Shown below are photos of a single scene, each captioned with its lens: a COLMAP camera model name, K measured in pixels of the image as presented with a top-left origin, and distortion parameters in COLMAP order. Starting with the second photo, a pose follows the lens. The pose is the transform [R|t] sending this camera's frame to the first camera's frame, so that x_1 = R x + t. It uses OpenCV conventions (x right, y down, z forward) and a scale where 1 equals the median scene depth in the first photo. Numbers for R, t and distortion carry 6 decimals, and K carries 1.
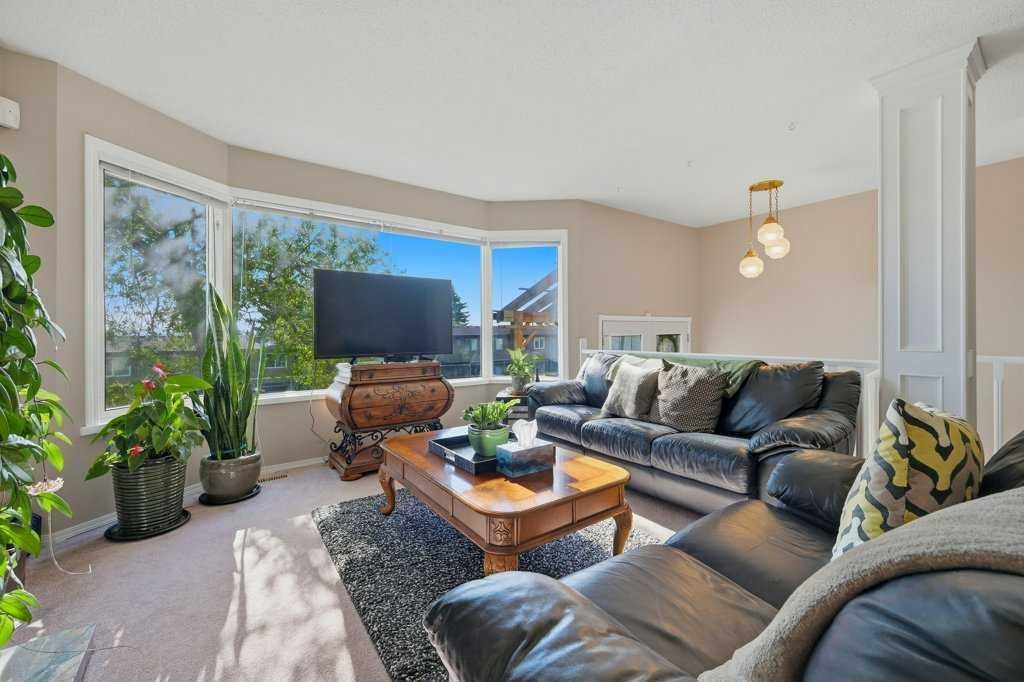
lens RADIAL K [[420.3, 0, 512.8], [0, 420.3, 336.7], [0, 0, 1]] dist [0.001859, 0.000134]
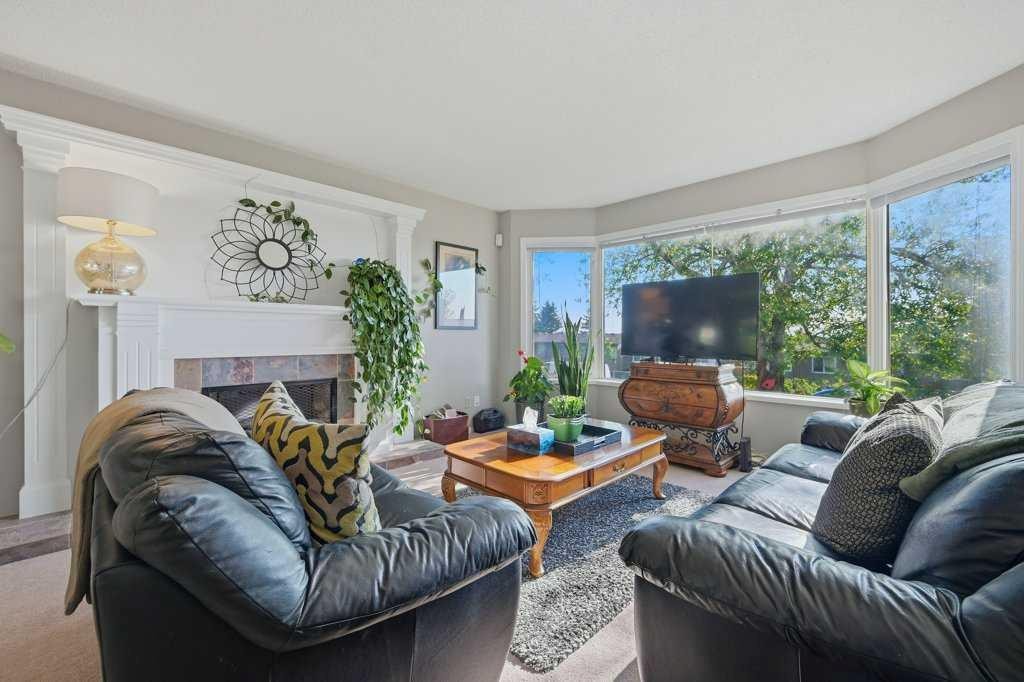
lens RADIAL K [[420.3, 0, 511.3], [0, 420.3, 335.0], [0, 0, 1]] dist [0.001859, 0.000134]
pose [[0.146685, 0.006330, -0.989163, 0.738356], [-0.009469, 0.999943, 0.004995, -0.010288], [0.989138, 0.008633, 0.146736, 0.473579]]
